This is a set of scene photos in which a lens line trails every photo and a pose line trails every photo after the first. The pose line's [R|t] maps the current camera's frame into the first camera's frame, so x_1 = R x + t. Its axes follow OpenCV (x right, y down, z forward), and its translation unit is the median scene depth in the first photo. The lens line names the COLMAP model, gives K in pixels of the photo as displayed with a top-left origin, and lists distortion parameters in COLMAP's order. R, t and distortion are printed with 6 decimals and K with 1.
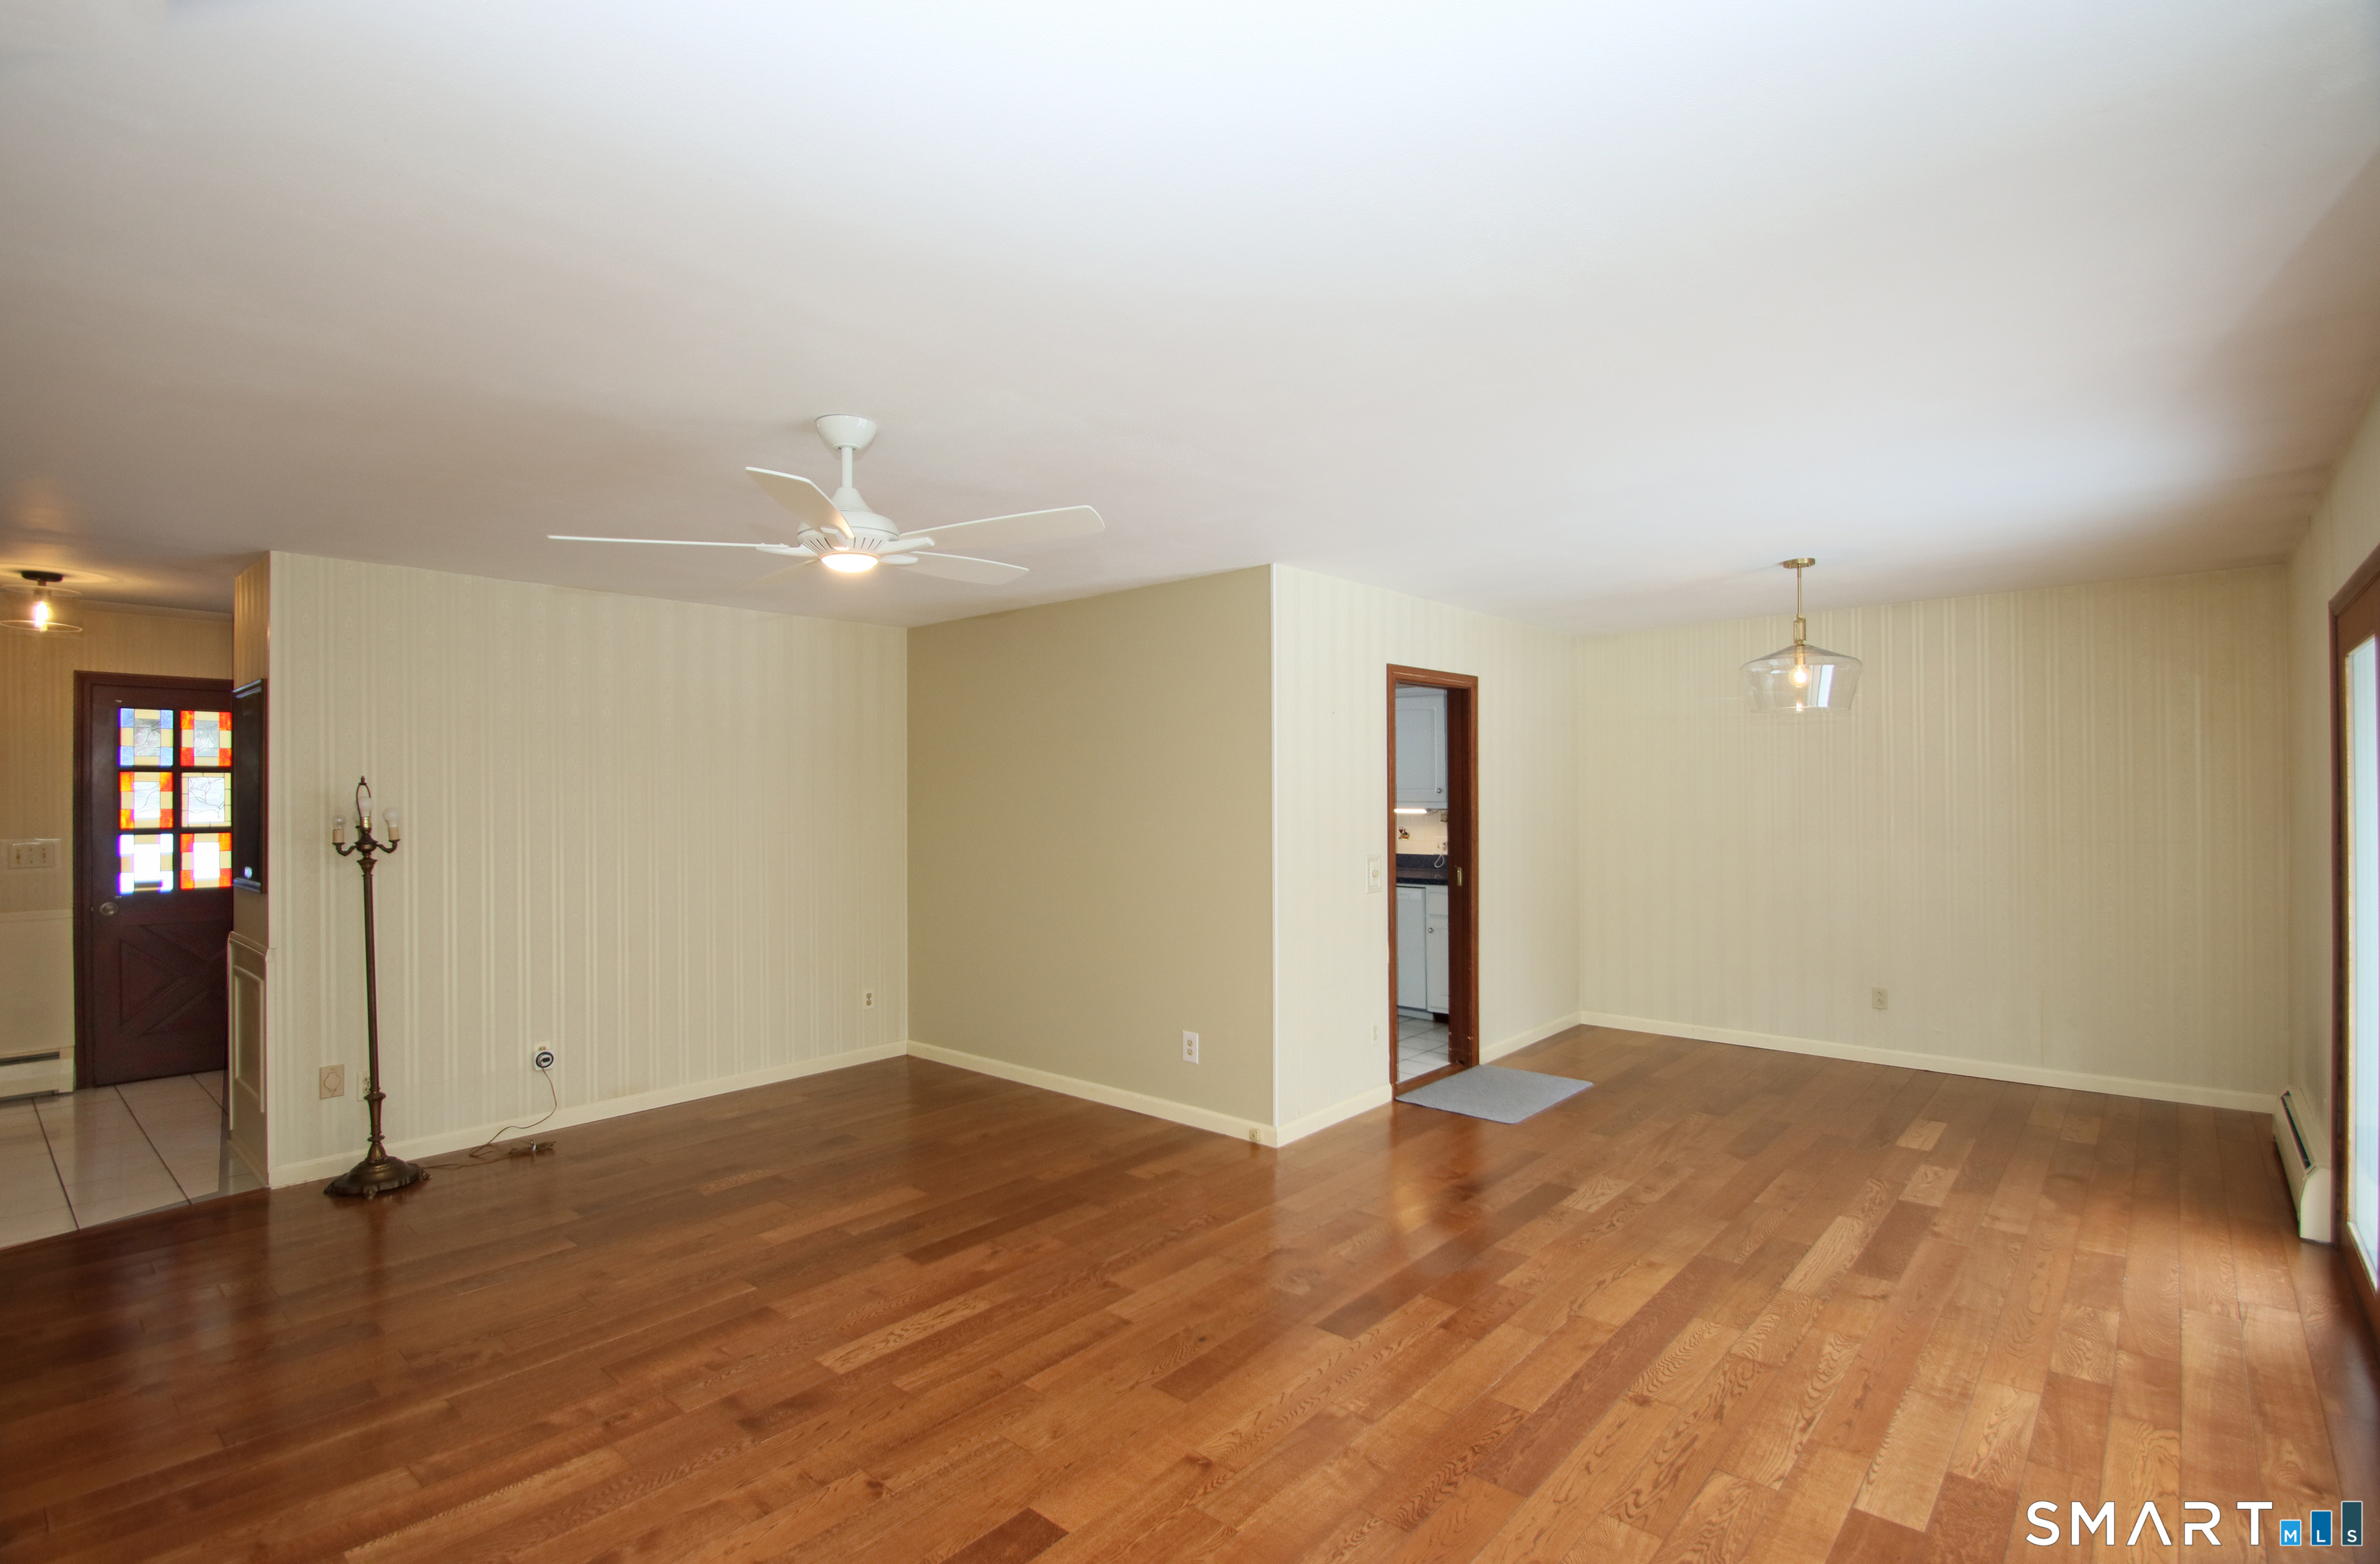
lens RADIAL K [[1125.0, 0, 1190.0], [0, 1125.0, 782.0], [0, 0, 1]] dist [-0.021035, -0.000364]
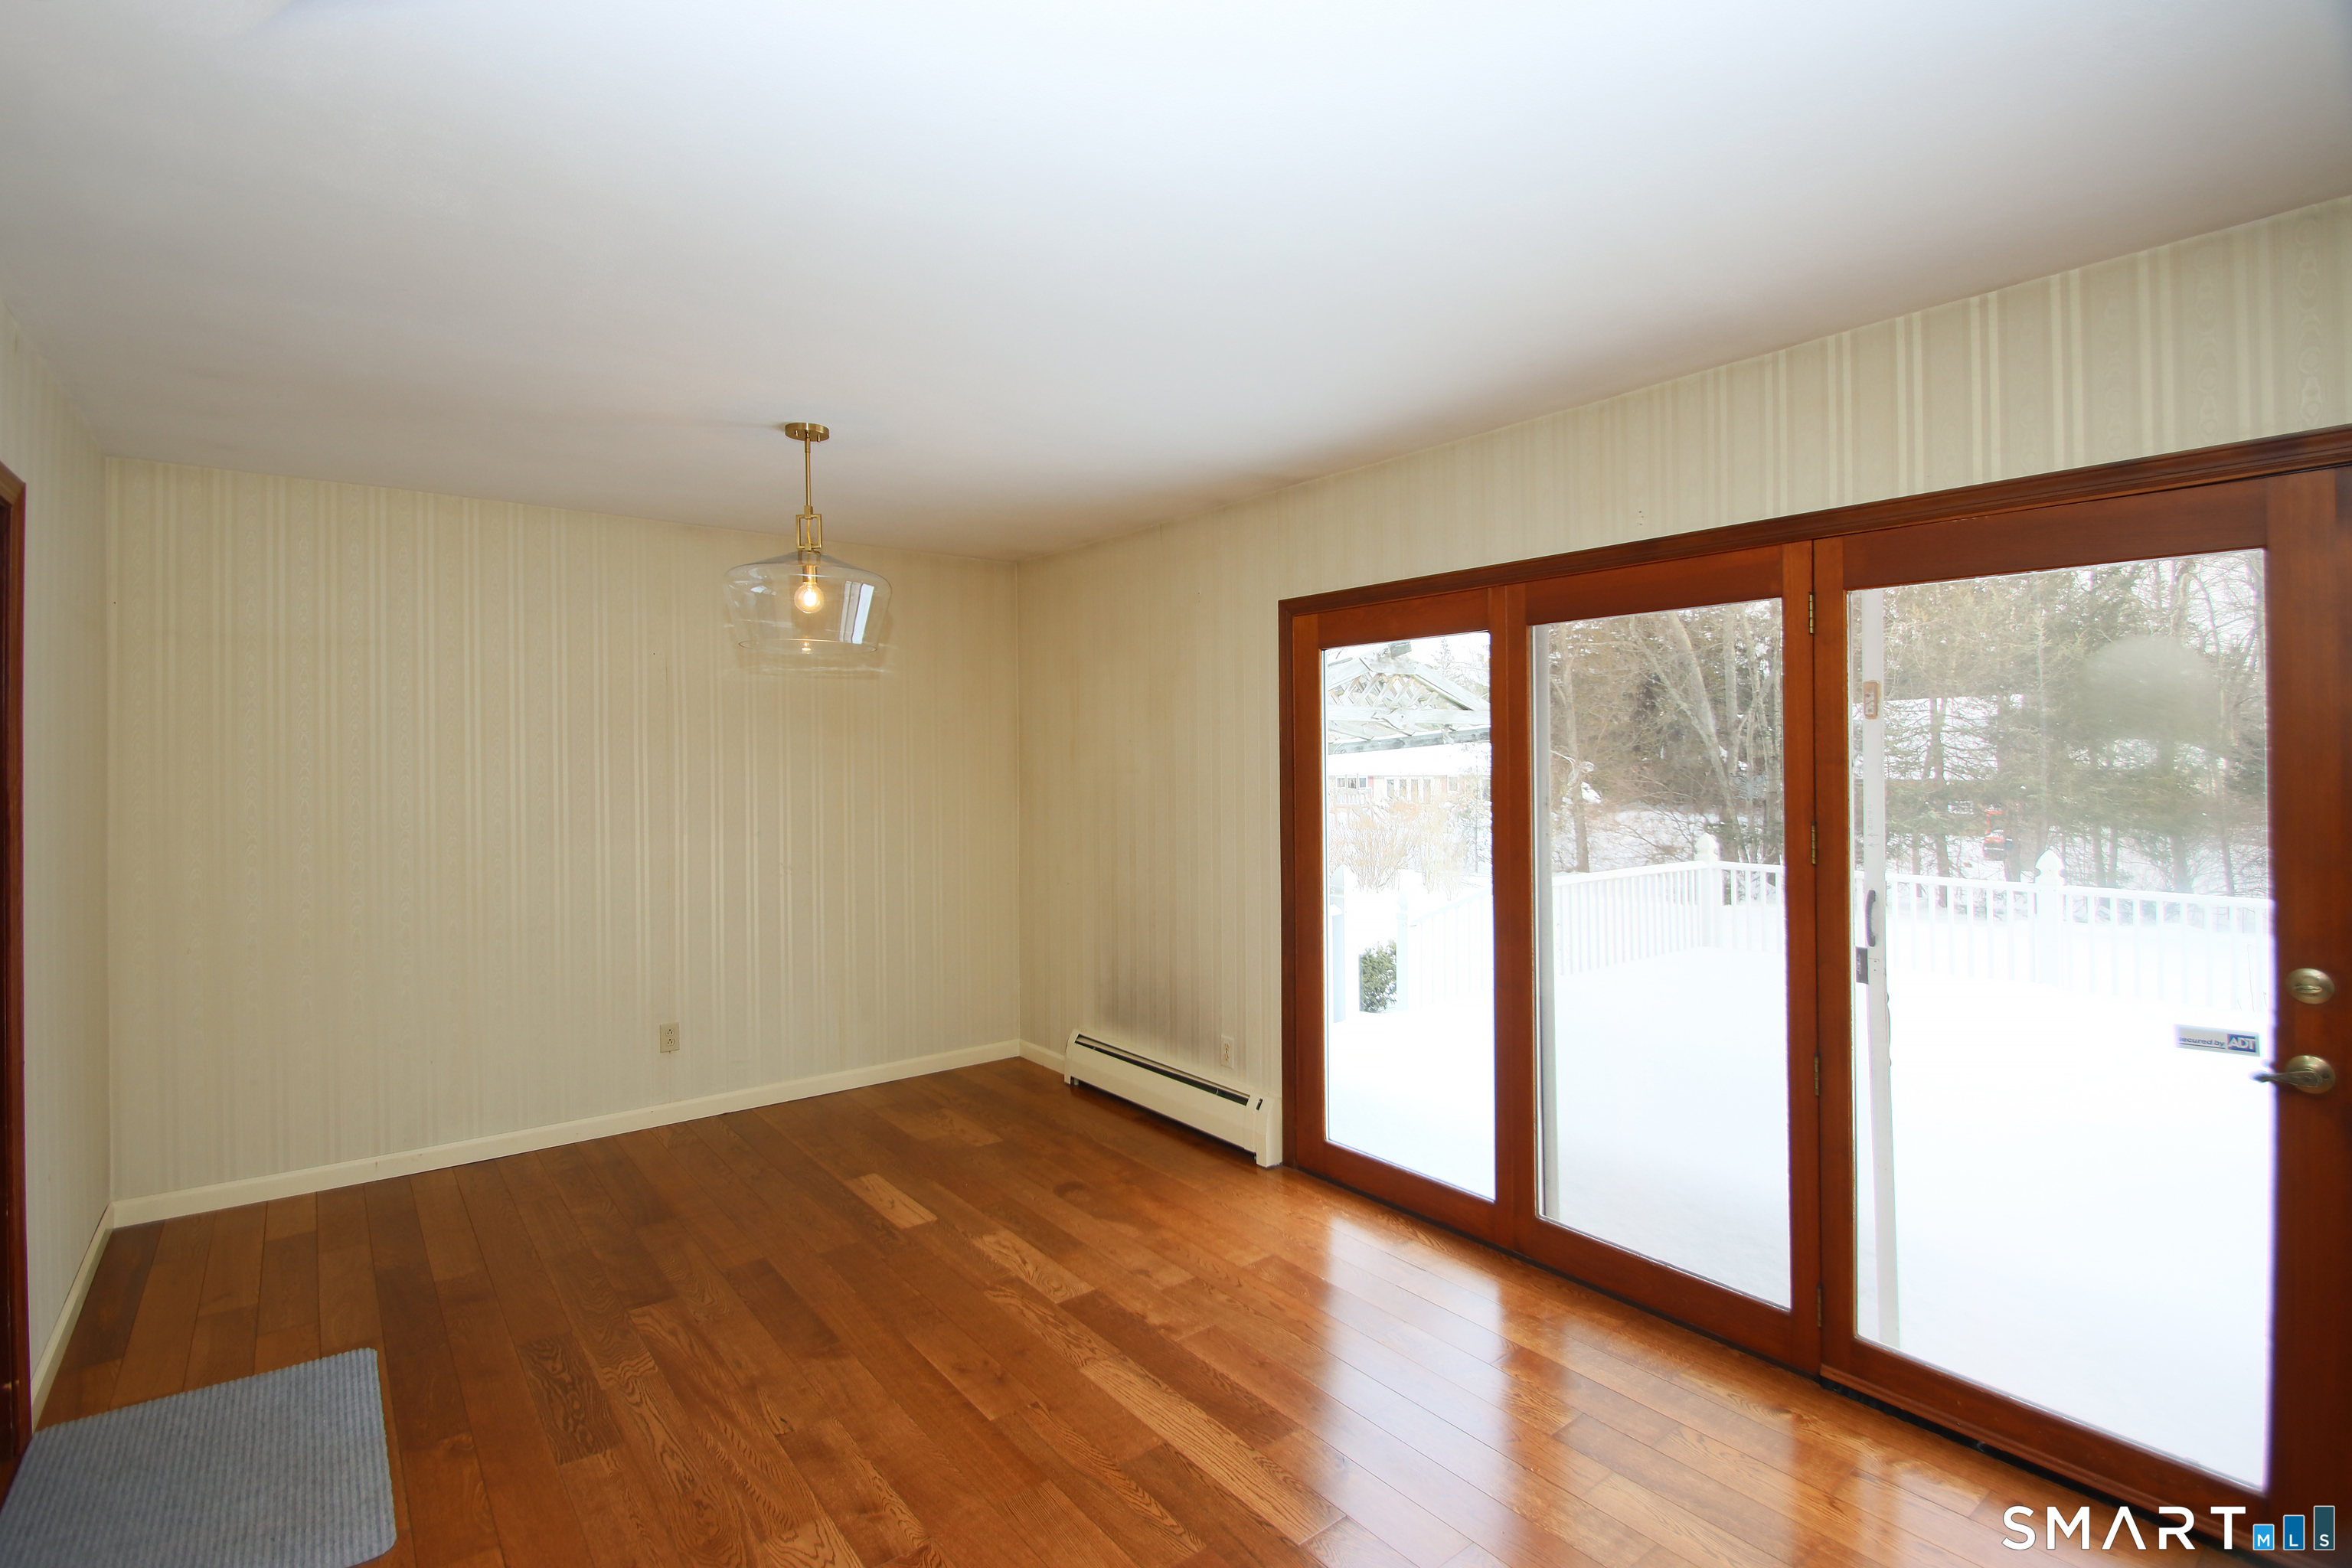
lens RADIAL K [[1080.2, 0, 1175.5], [0, 1080.2, 755.9], [0, 0, 1]] dist [0.012924, -0.019727]
pose [[0.176302, 0.008824, 0.984297, -0.076560], [-0.006190, 0.999950, -0.007855, 0.007043], [-0.984317, -0.004707, 0.176348, 0.784128]]
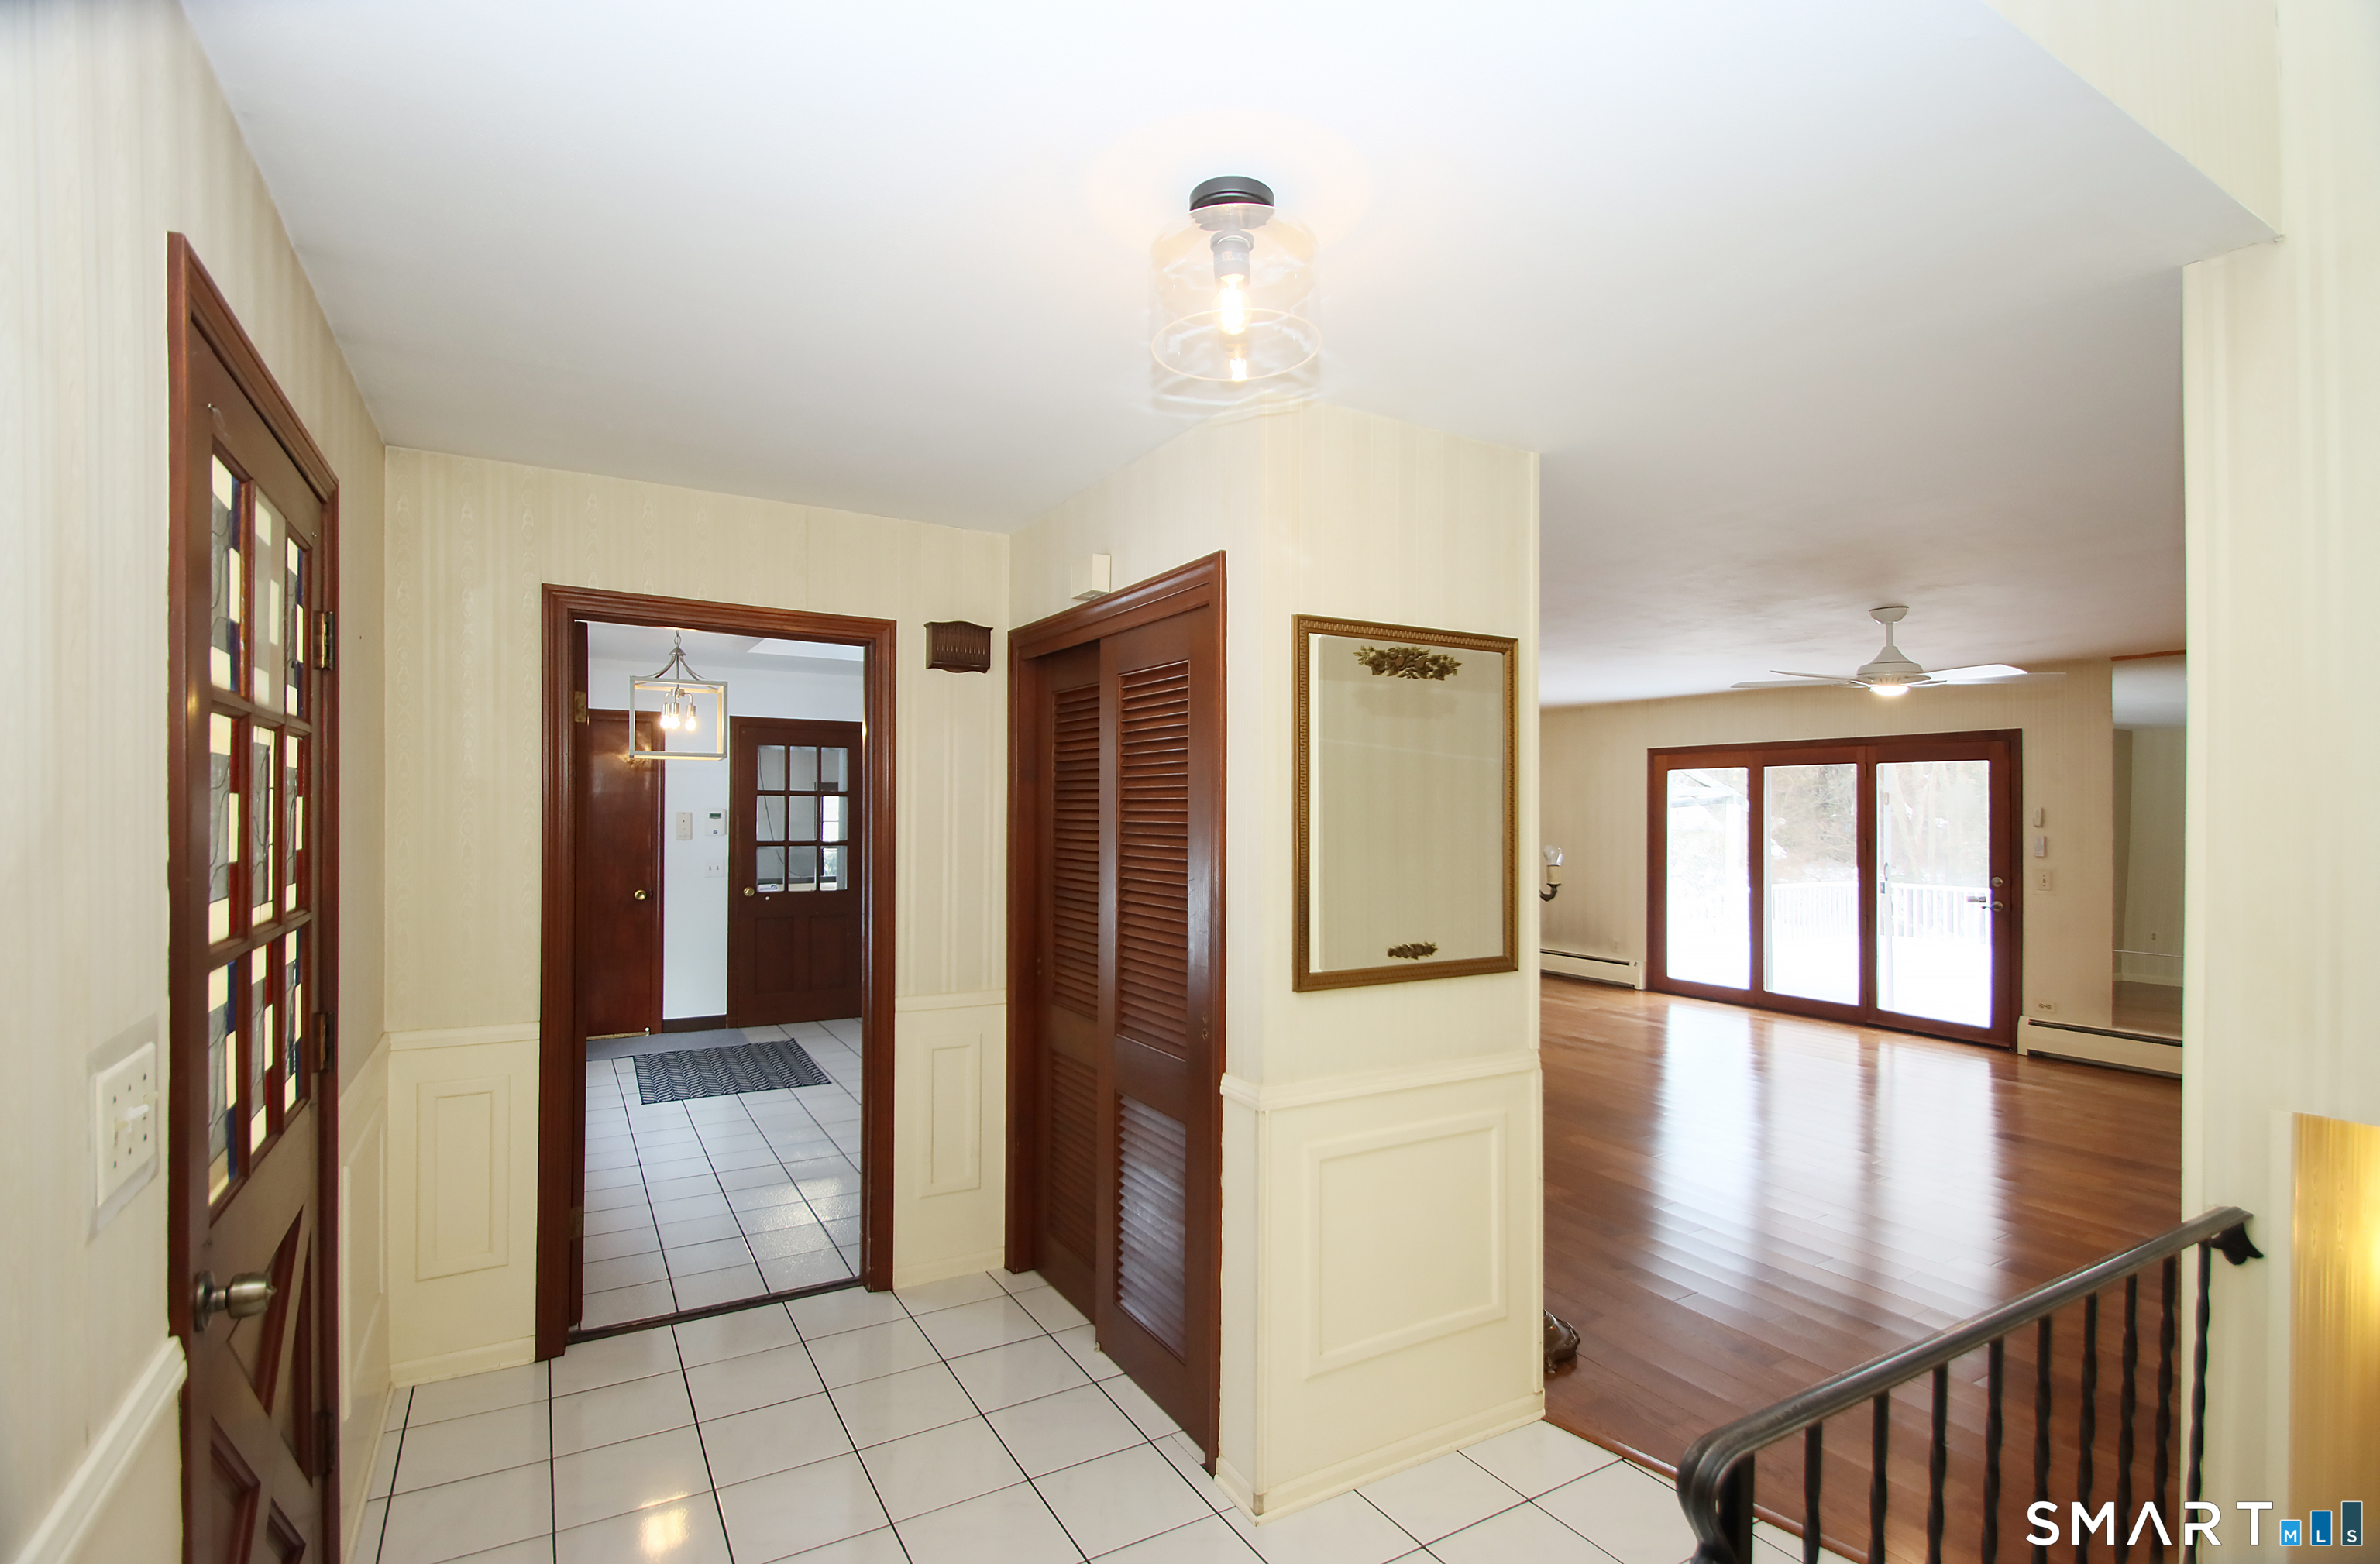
lens RADIAL K [[1101.1, 0, 1201.4], [0, 1101.1, 807.5], [0, 0, 1]] dist [0.020614, -0.023498]
pose [[0.285452, 0.010059, 0.958340, -1.607143], [-0.016381, 0.999850, -0.005615, 0.011274], [-0.958253, -0.014096, 0.285574, 1.101073]]
